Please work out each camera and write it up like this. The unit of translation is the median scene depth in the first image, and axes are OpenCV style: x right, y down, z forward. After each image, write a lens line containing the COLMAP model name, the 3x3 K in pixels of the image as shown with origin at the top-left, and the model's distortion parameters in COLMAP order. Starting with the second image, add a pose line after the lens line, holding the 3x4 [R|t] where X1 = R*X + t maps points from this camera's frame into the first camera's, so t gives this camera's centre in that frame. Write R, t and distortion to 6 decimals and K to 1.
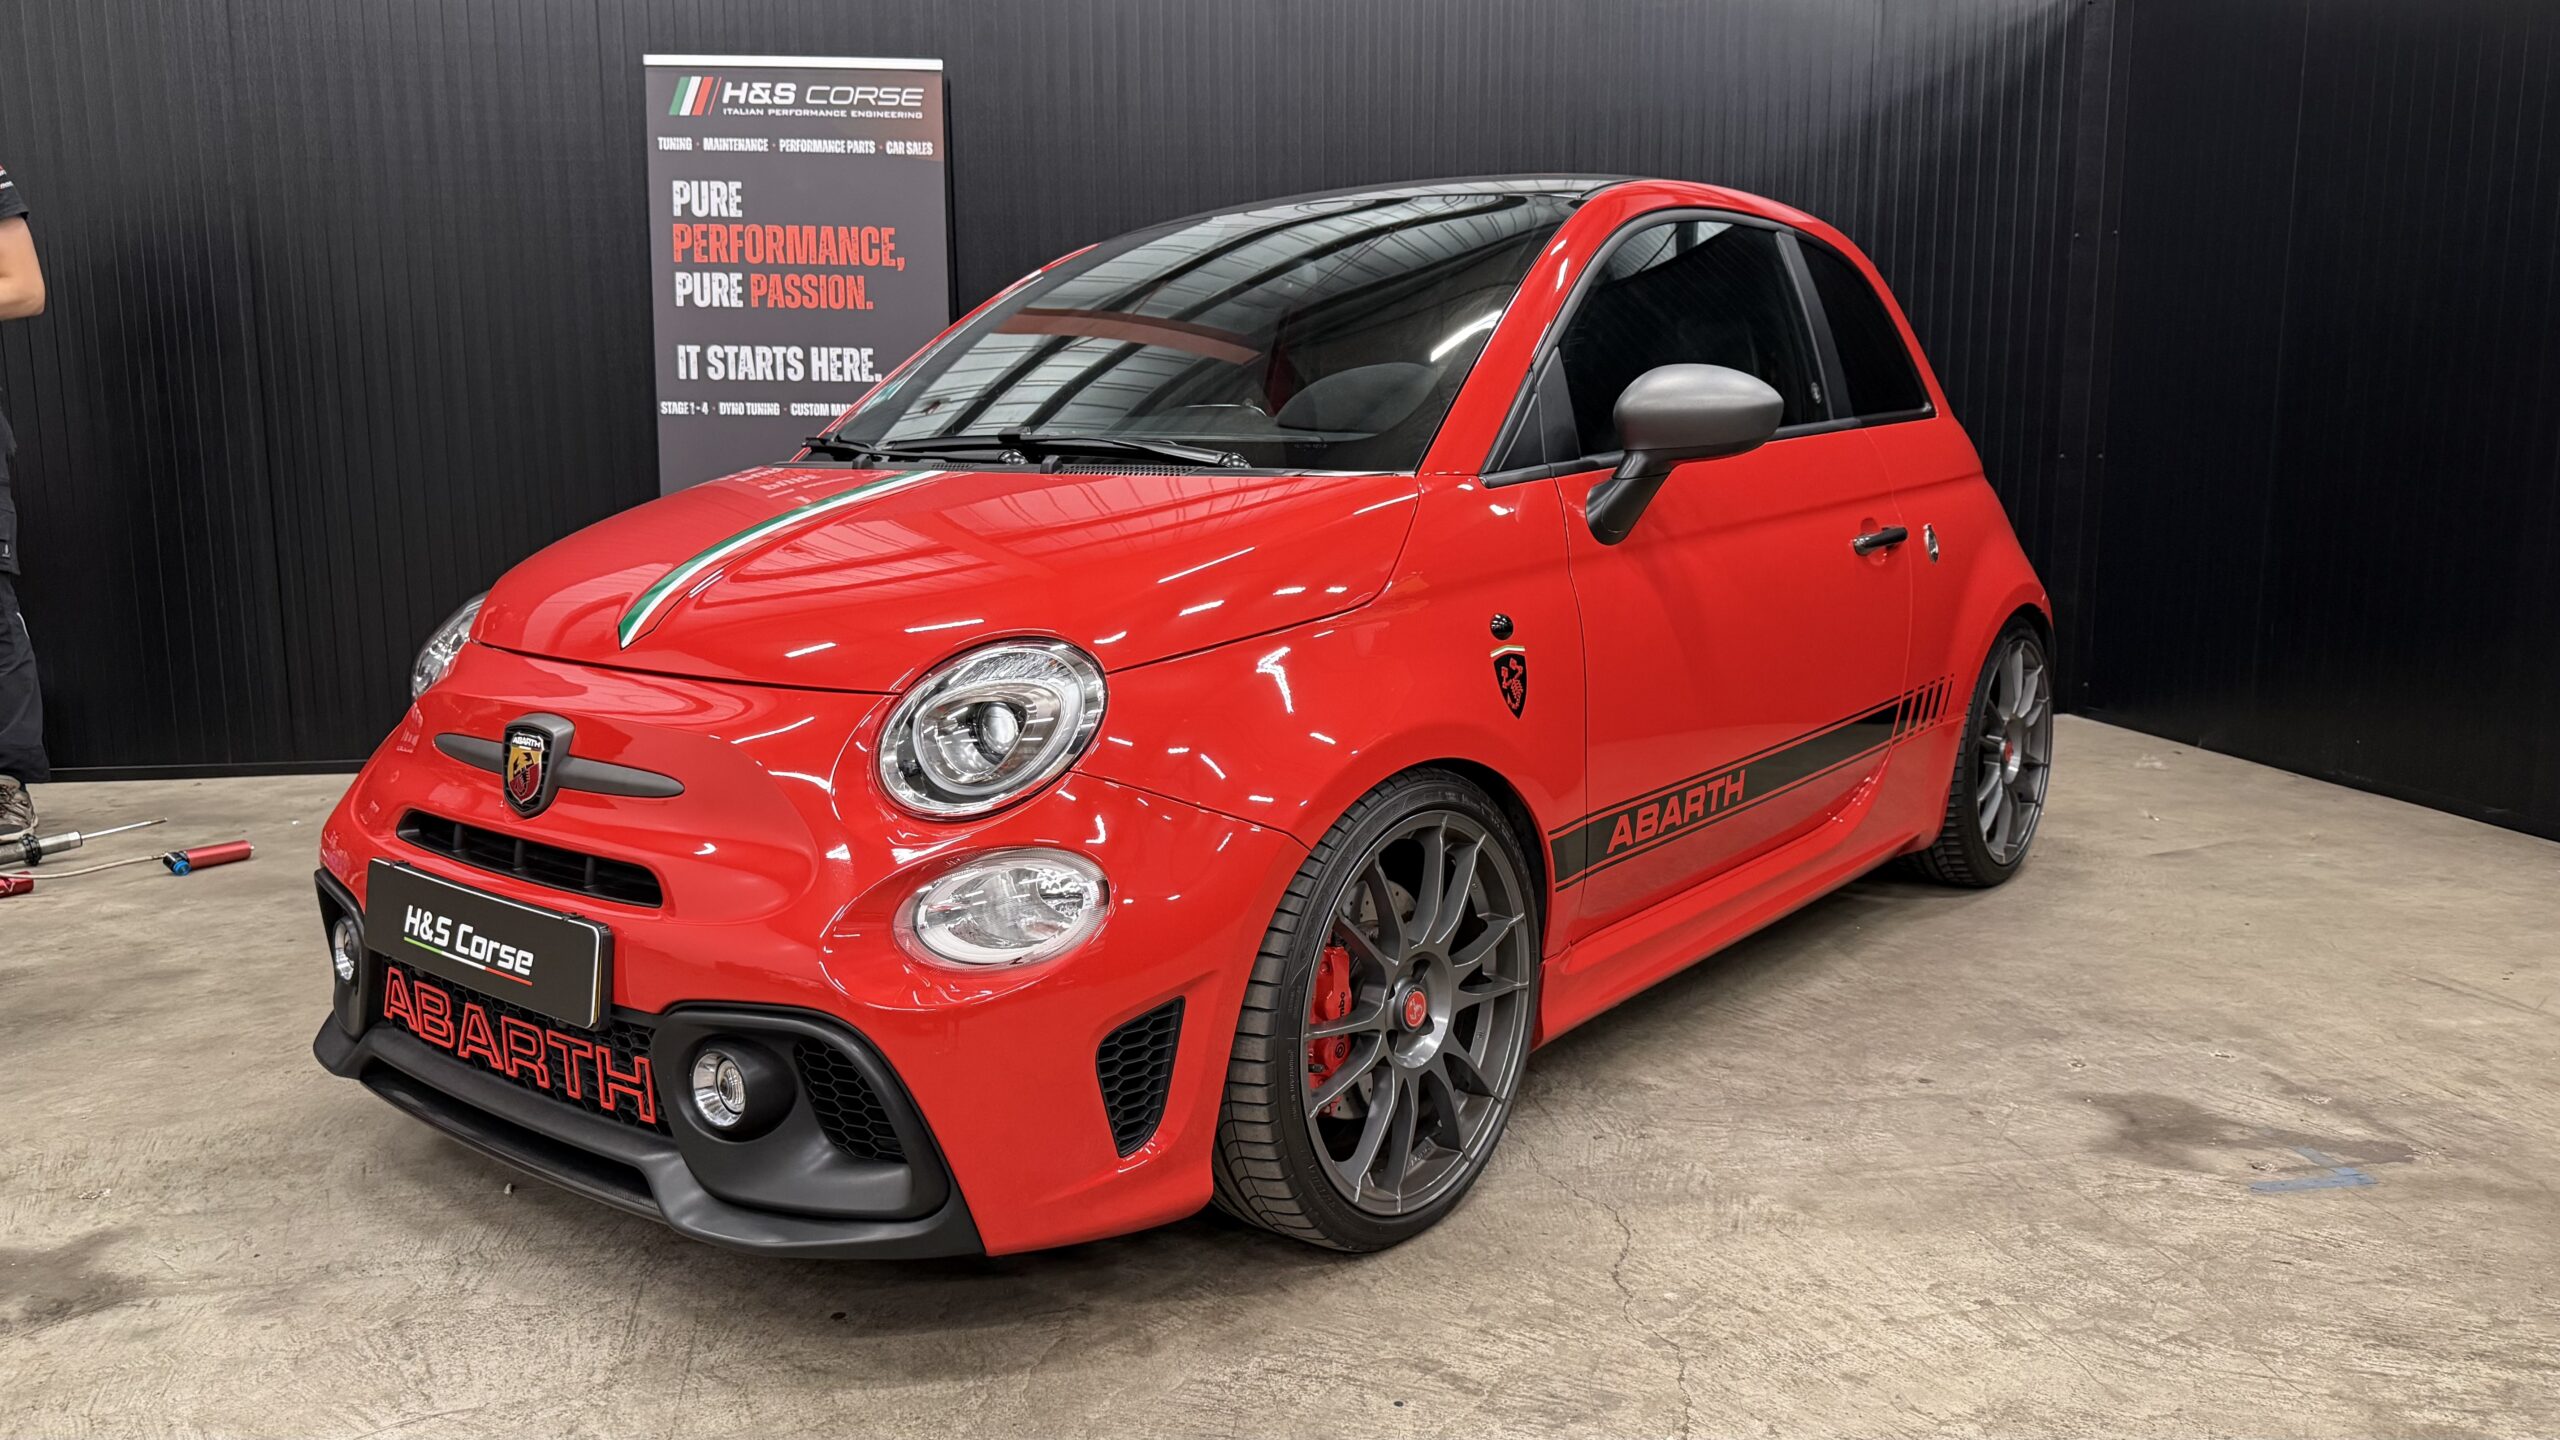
lens RADIAL K [[1760.4, 0, 1281.3], [0, 1760.4, 758.5], [0, 0, 1]] dist [0.062283, -0.103085]
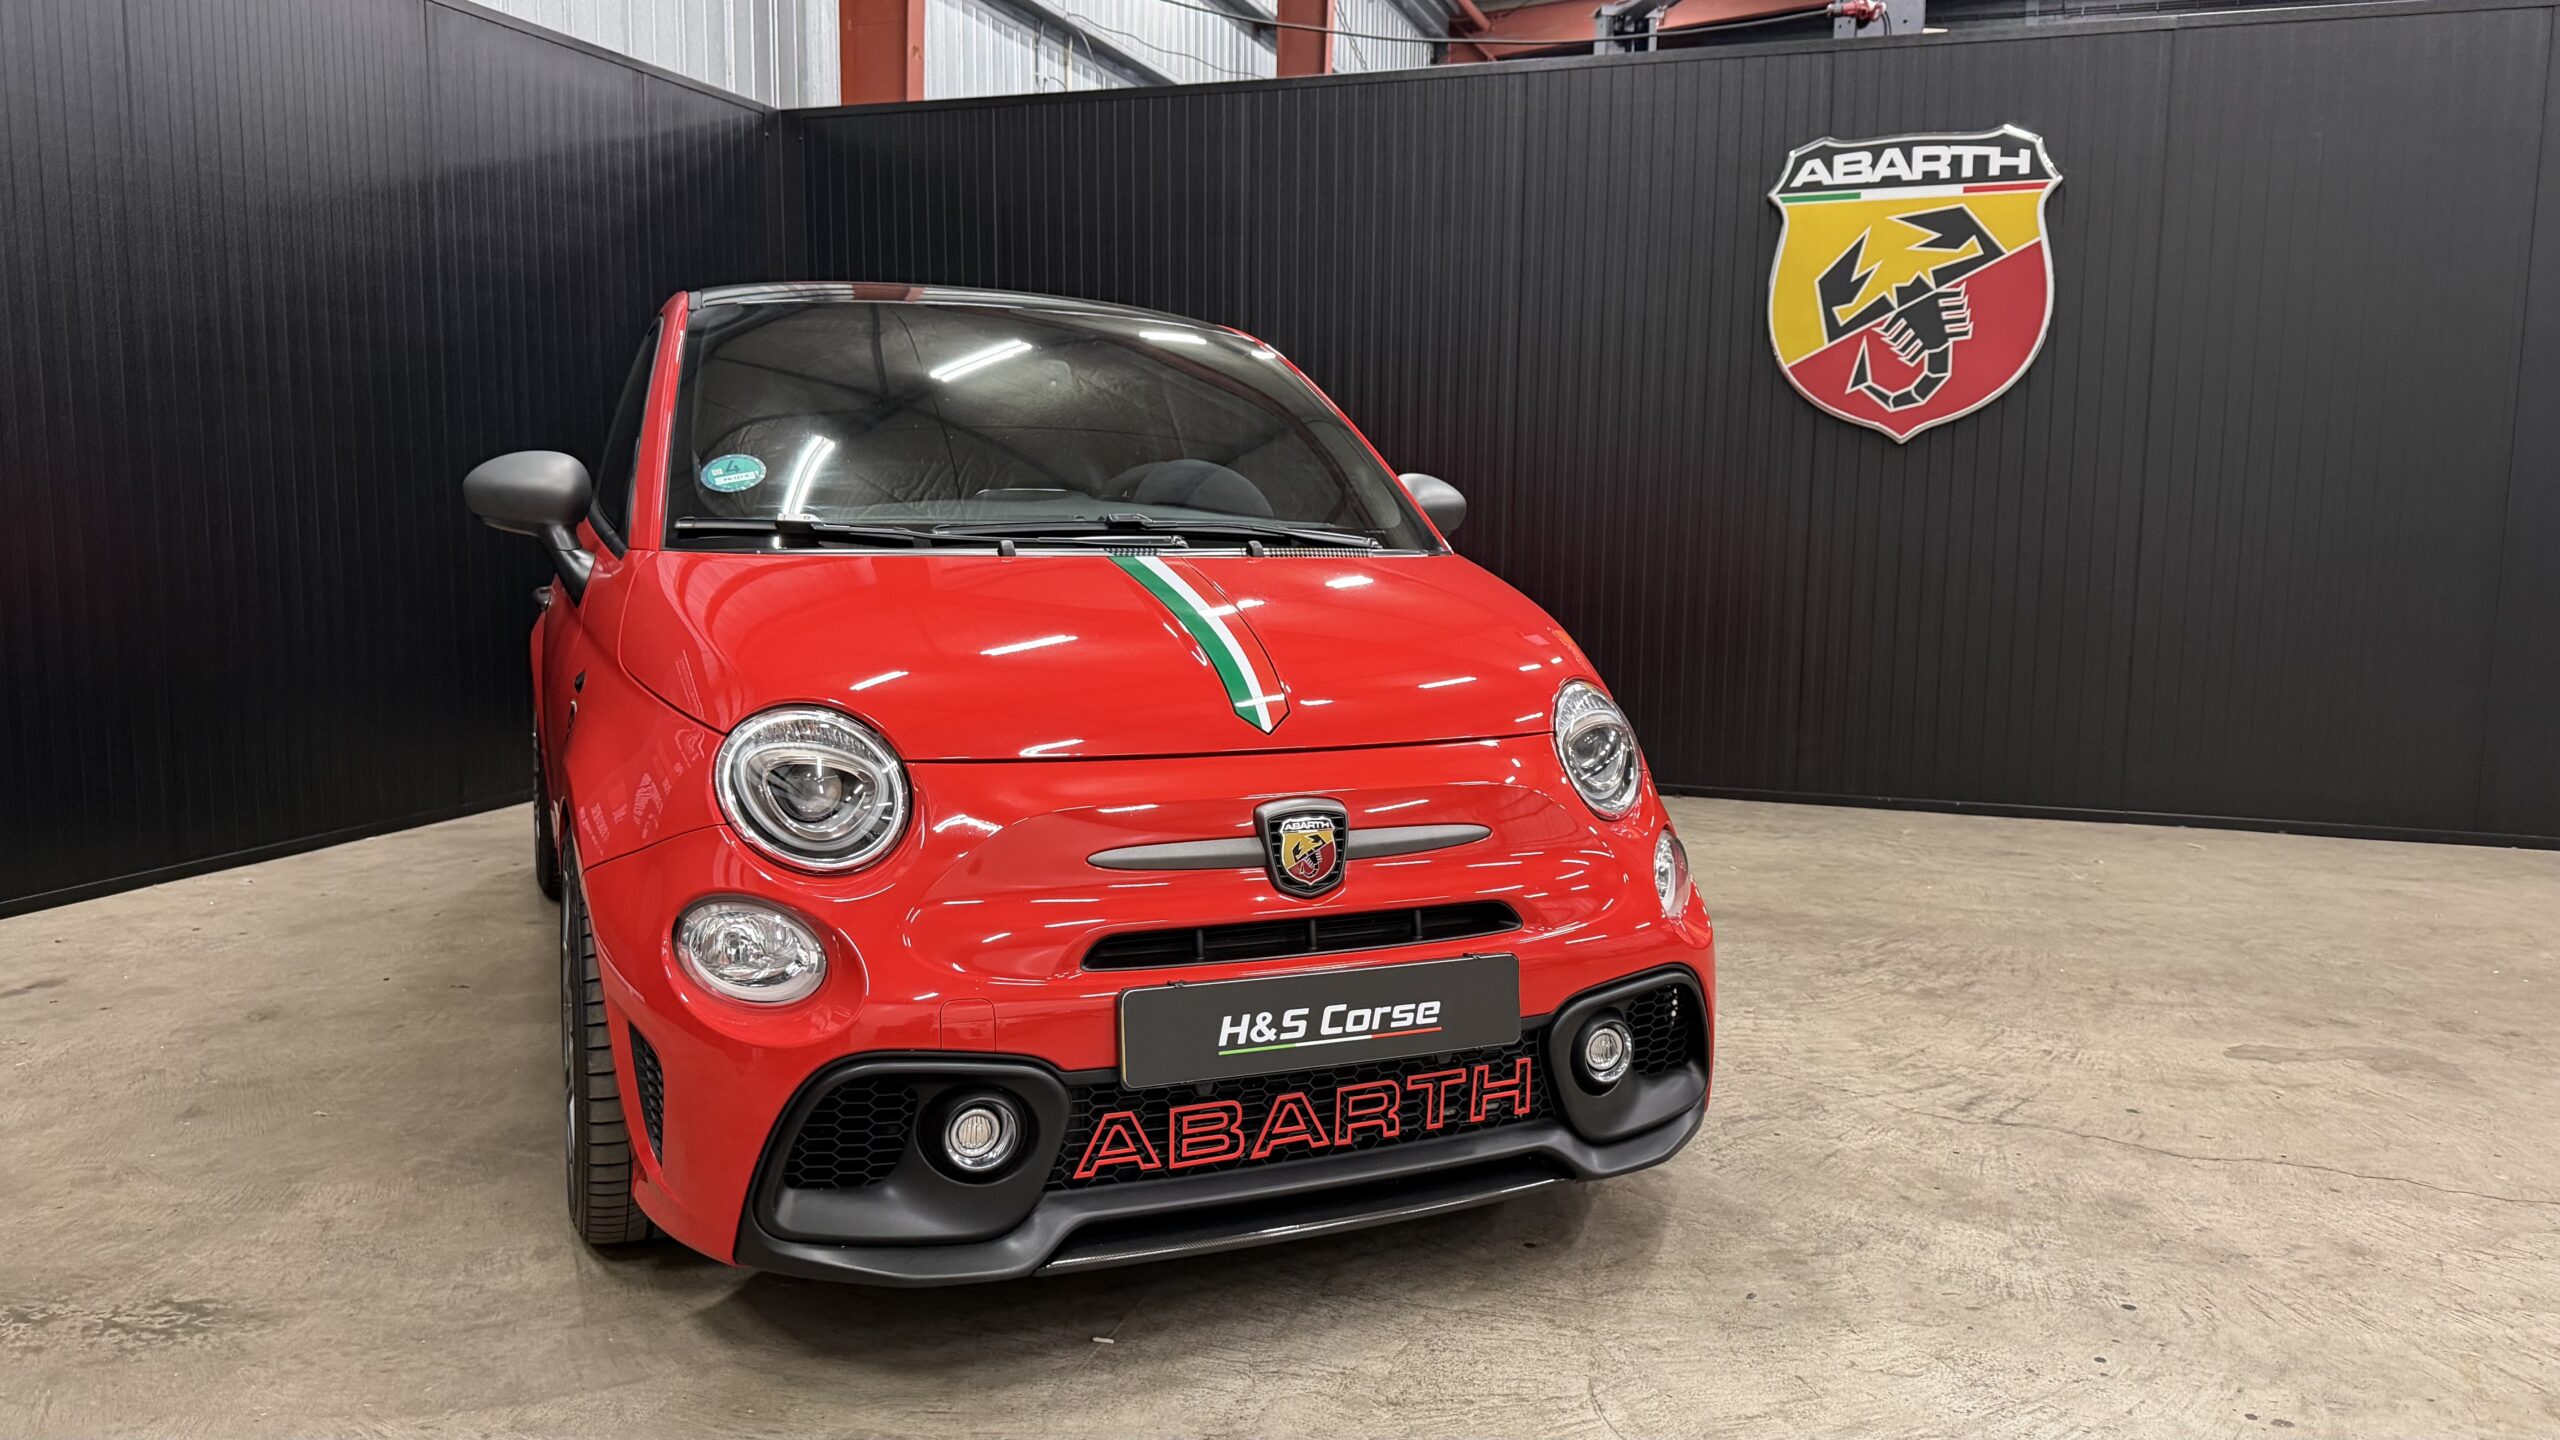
lens RADIAL K [[1792.1, 0, 1280.9], [0, 1792.1, 730.4], [0, 0, 1]] dist [0.034618, -0.049062]
pose [[0.480452, -0.103940, 0.870840, -1.197259], [0.143884, 0.988840, 0.038641, -0.094562], [-0.865138, 0.106735, 0.490046, 0.443930]]
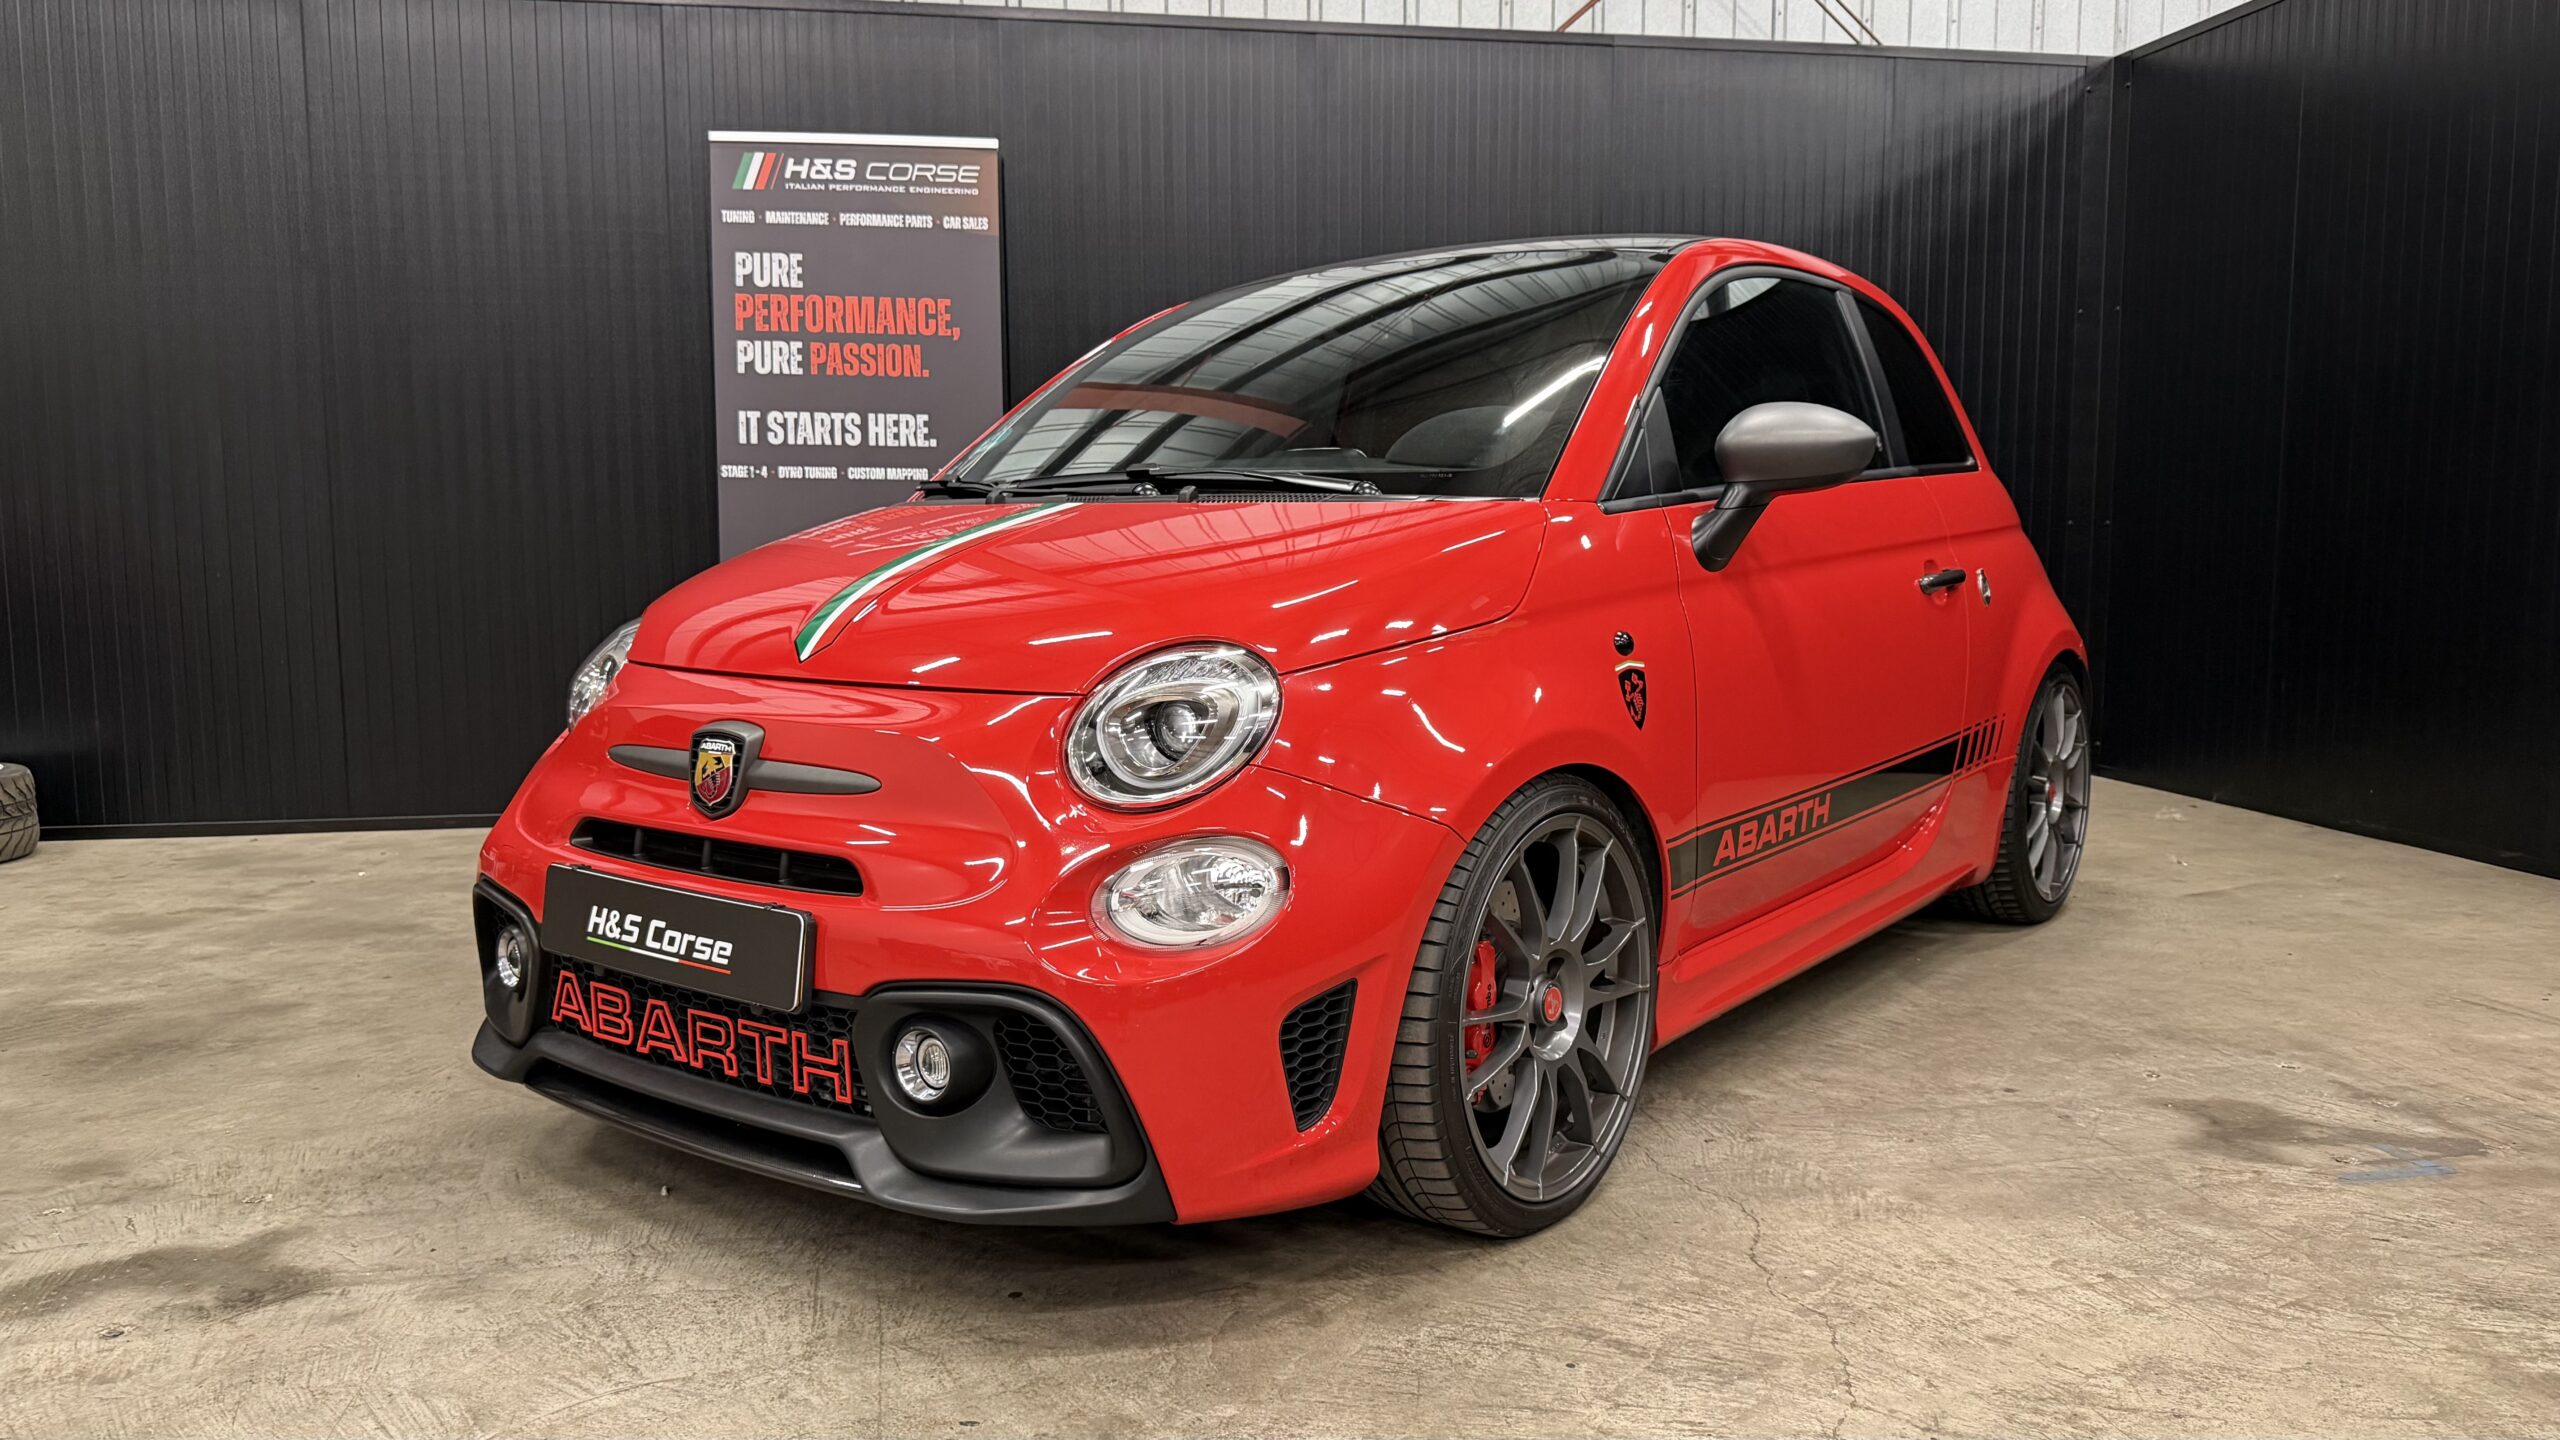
lens RADIAL K [[1760.7, 0, 1293.6], [0, 1760.7, 763.5], [0, 0, 1]] dist [0.056936, -0.085740]
pose [[0.999793, -0.002465, 0.020199, -0.093301], [0.003409, 0.998898, -0.046811, 0.045493], [-0.020061, 0.046870, 0.998700, -0.046824]]
